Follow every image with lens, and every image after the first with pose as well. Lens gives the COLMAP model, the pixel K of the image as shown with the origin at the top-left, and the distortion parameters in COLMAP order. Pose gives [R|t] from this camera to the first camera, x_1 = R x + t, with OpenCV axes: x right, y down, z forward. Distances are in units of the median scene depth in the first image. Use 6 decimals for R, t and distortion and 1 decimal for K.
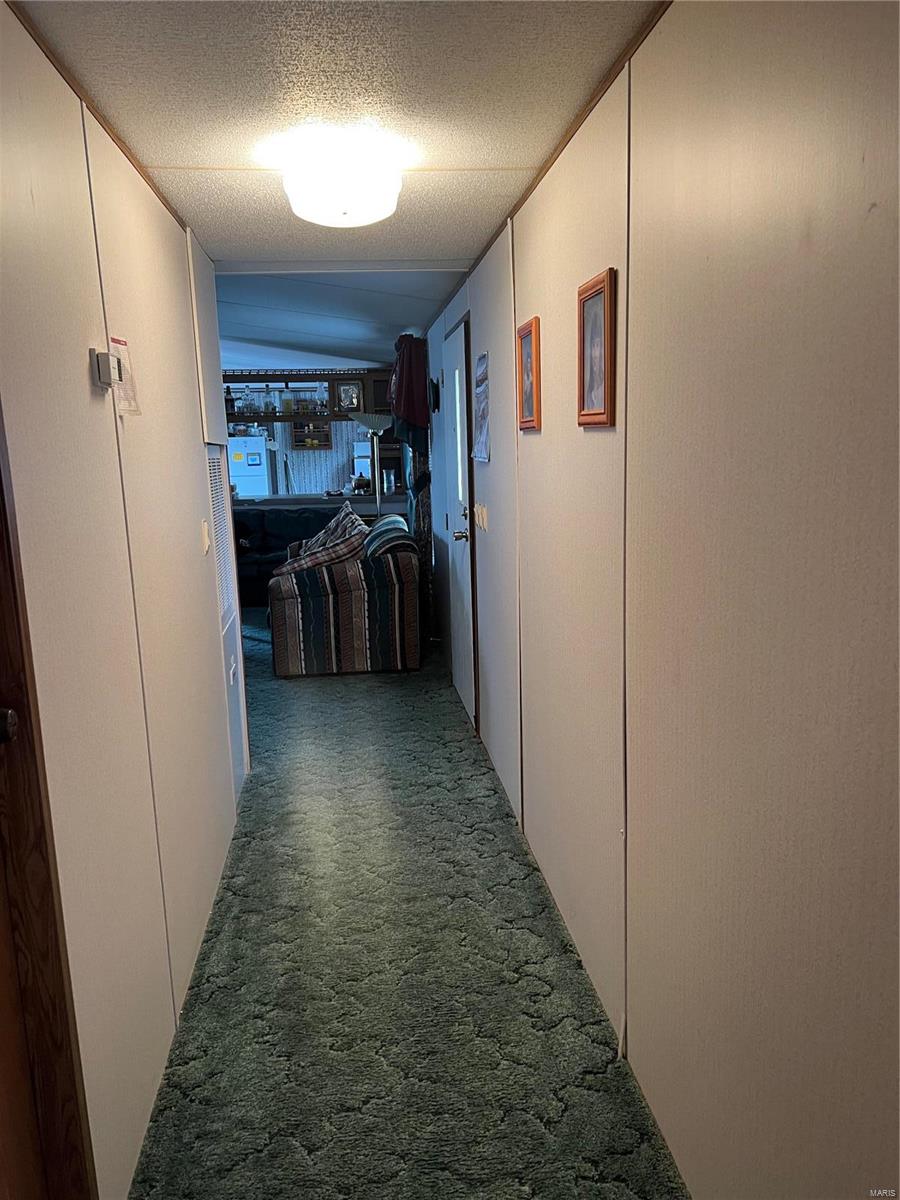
lens RADIAL K [[872.4, 0, 450.0], [0, 872.4, 600.0], [0, 0, 1]] dist [0.004090, -0.000789]
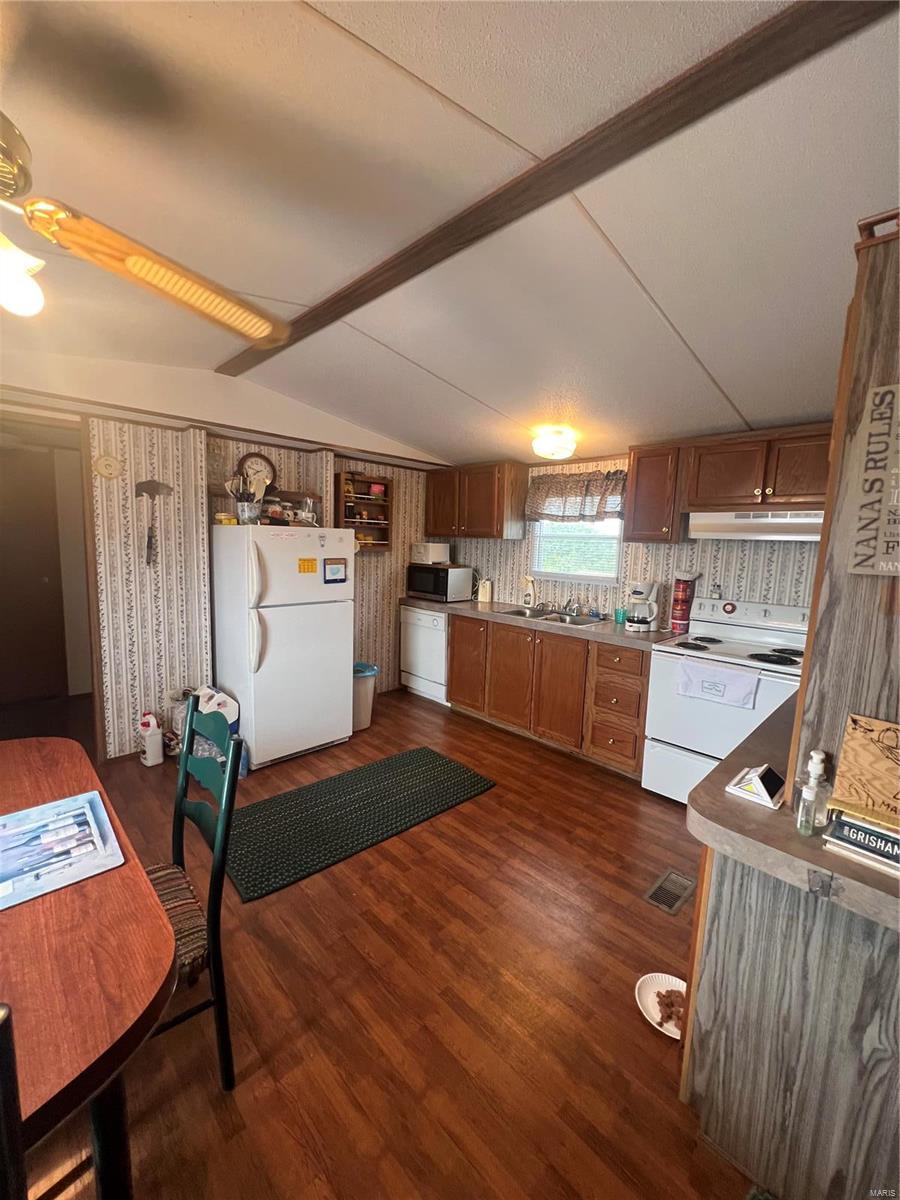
lens RADIAL K [[480.5, 0, 454.2], [0, 480.5, 592.4], [0, 0, 1]] dist [-0.002307, -0.000125]
pose [[0.801548, -0.020288, 0.597586, -0.338162], [0.059682, 0.997148, -0.046199, -0.130696], [-0.594944, 0.072695, 0.800473, 0.729459]]
